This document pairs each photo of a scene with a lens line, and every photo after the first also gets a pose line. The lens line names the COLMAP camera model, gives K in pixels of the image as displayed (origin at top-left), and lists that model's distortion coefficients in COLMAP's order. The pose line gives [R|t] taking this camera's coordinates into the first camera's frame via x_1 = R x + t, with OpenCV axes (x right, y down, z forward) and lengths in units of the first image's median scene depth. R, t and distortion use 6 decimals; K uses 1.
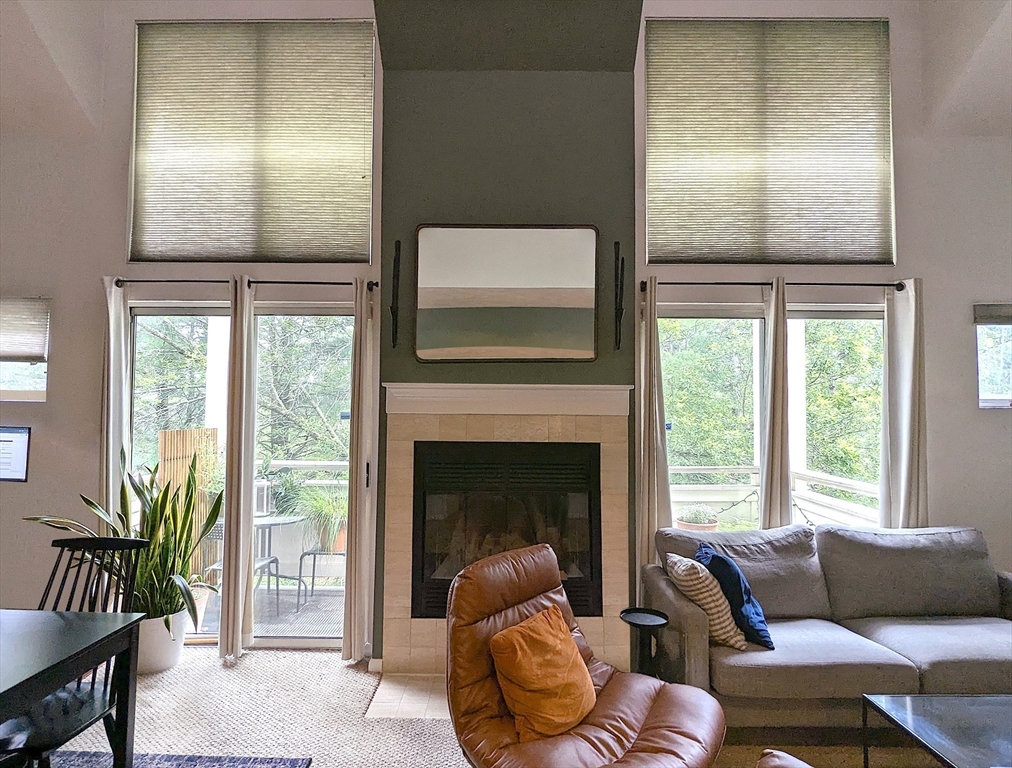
lens RADIAL K [[581.9, 0, 509.1], [0, 581.9, 388.6], [0, 0, 1]] dist [-0.004729, 0.004722]
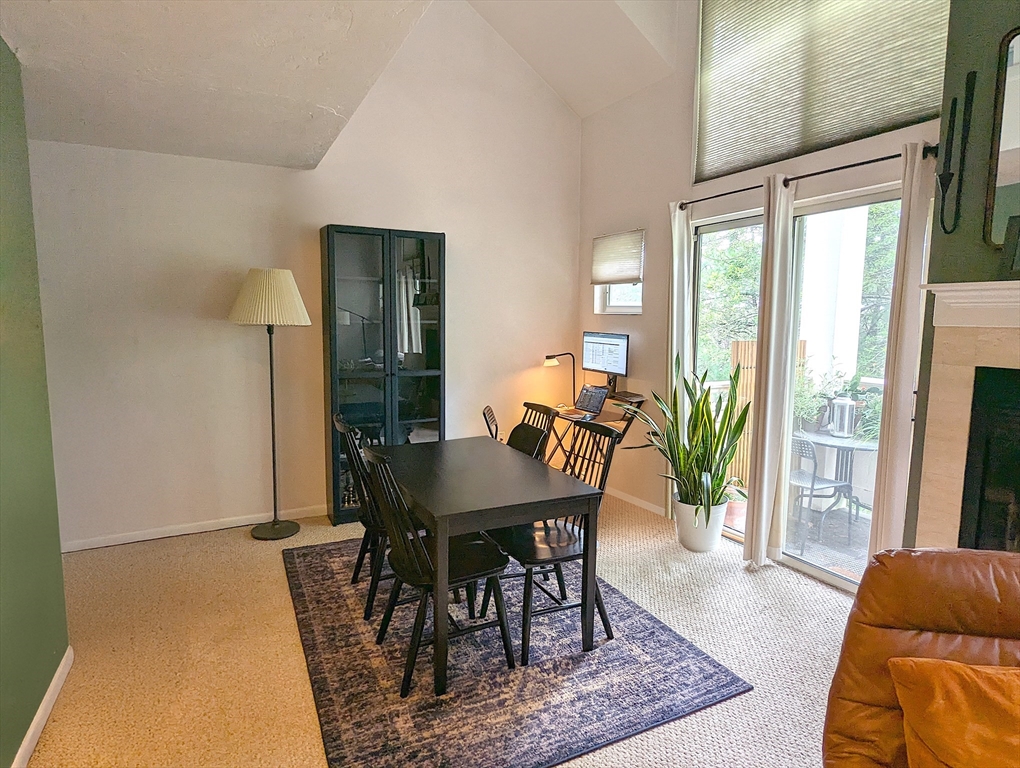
lens RADIAL K [[571.7, 0, 510.9], [0, 571.7, 387.4], [0, 0, 1]] dist [-0.001312, -0.000225]
pose [[0.470258, 0.103311, -0.876461, 0.170233], [0.029538, 0.990726, 0.132628, 0.006789], [0.882035, -0.088258, 0.462845, 0.175343]]
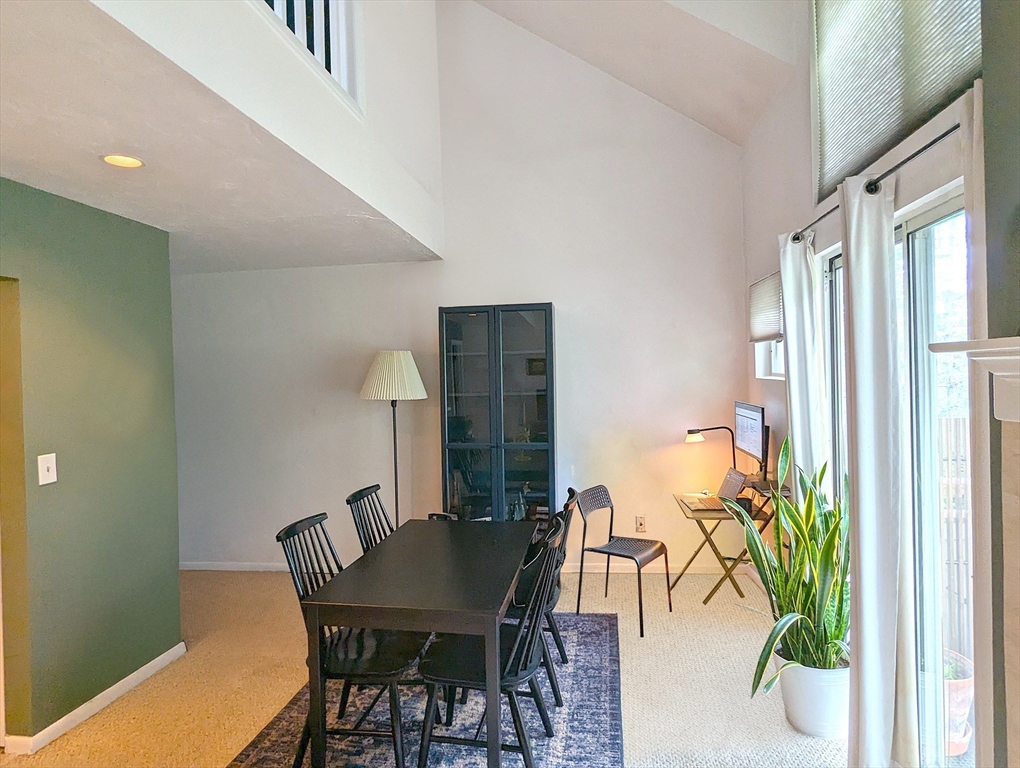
lens RADIAL K [[571.7, 0, 515.0], [0, 571.7, 381.1], [0, 0, 1]] dist [-0.001312, -0.000225]
pose [[-0.136361, 0.007208, -0.990633, 0.186694], [0.058834, 0.998267, -0.000835, -0.001562], [0.988911, -0.058396, -0.136549, 0.710396]]
